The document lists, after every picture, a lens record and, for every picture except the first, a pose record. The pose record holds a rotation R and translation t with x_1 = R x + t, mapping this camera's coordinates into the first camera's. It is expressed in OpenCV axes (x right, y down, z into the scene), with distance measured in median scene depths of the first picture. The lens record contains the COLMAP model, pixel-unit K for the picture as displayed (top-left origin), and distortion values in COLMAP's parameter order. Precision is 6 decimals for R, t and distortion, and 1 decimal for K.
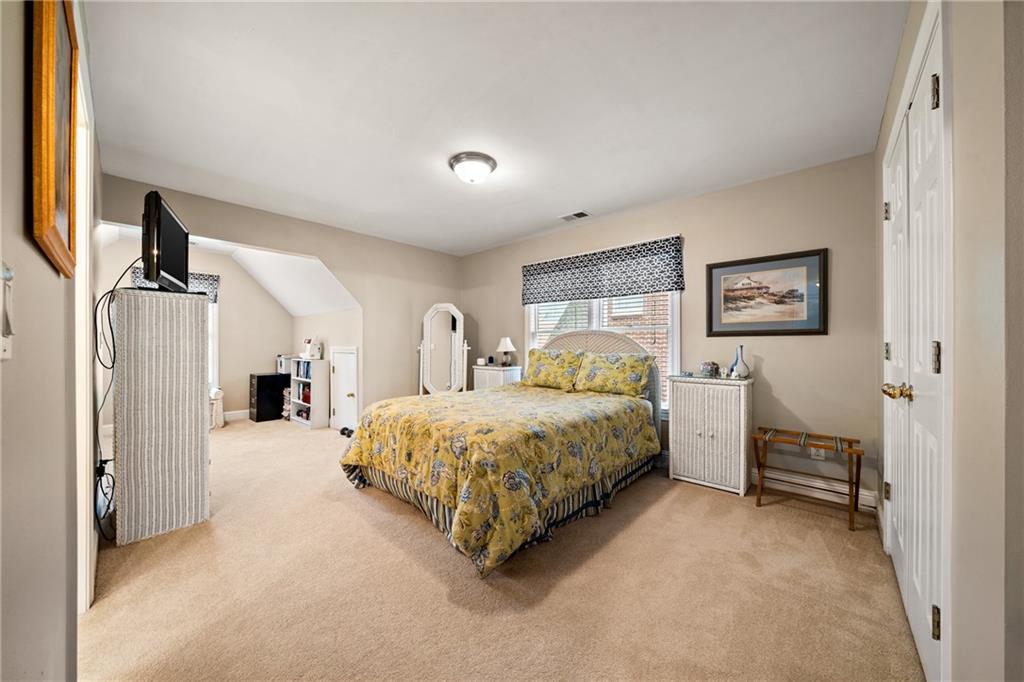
lens RADIAL K [[360.0, 0, 511.6], [0, 360.0, 338.2], [0, 0, 1]] dist [-0.001483, -0.000177]
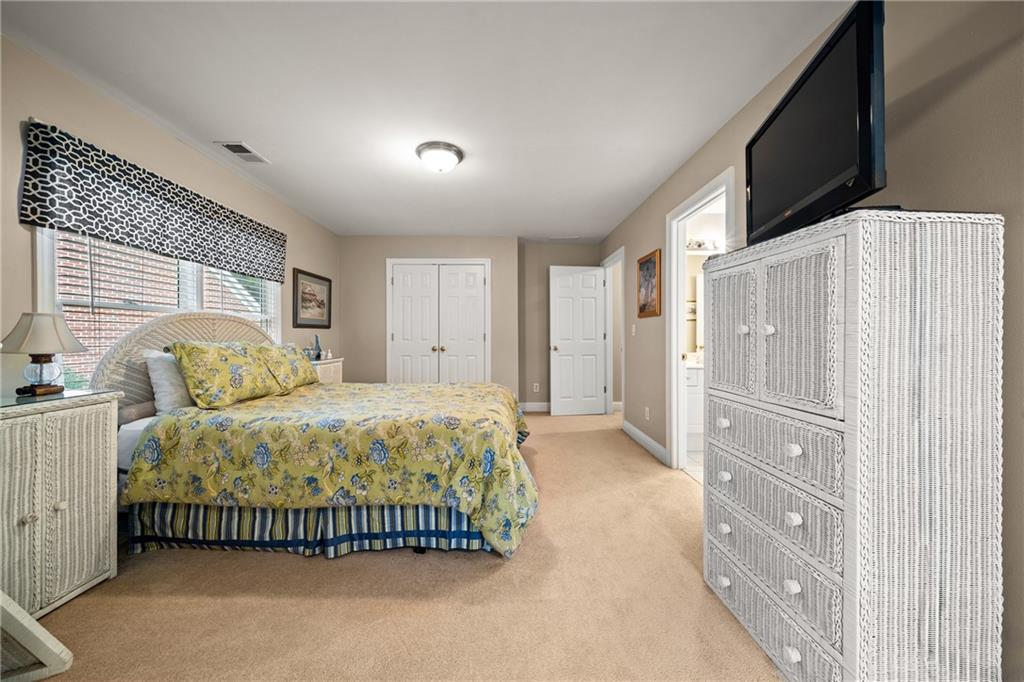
lens RADIAL K [[360.0, 0, 511.6], [0, 360.0, 338.2], [0, 0, 1]] dist [-0.001483, -0.000177]
pose [[-0.678954, 0.000983, 0.734180, -0.771501], [-0.002096, 0.999992, -0.003278, 0.030224], [-0.734178, -0.003764, -0.678947, 1.220544]]
